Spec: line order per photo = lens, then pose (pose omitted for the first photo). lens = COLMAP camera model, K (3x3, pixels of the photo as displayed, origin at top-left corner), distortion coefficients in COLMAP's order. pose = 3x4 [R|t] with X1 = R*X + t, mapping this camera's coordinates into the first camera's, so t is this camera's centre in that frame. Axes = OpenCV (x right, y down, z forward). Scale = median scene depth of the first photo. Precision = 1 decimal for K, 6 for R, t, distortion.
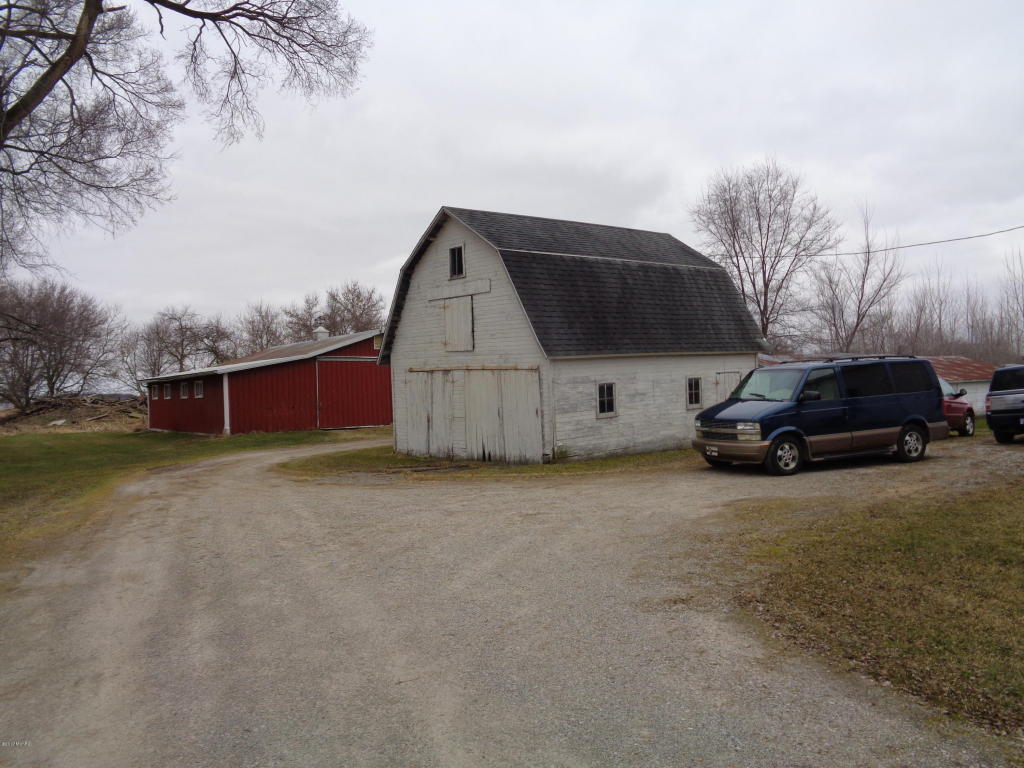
lens RADIAL K [[752.6, 0, 514.8], [0, 752.6, 386.6], [0, 0, 1]] dist [-0.013564, 0.006633]
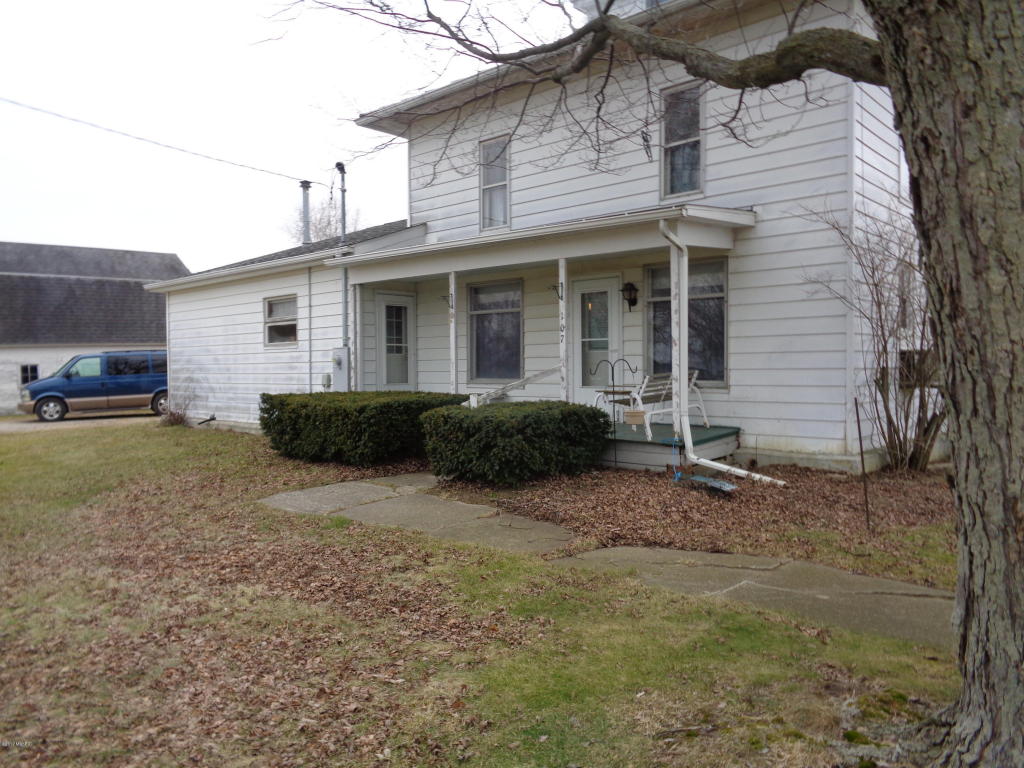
lens RADIAL K [[752.6, 0, 510.3], [0, 752.6, 382.1], [0, 0, 1]] dist [-0.013564, 0.006633]
pose [[0.991946, 0.010779, 0.126201, 0.436431], [-0.013516, 0.999691, 0.020852, -0.006626], [-0.125938, -0.022390, 0.991785, -0.284591]]
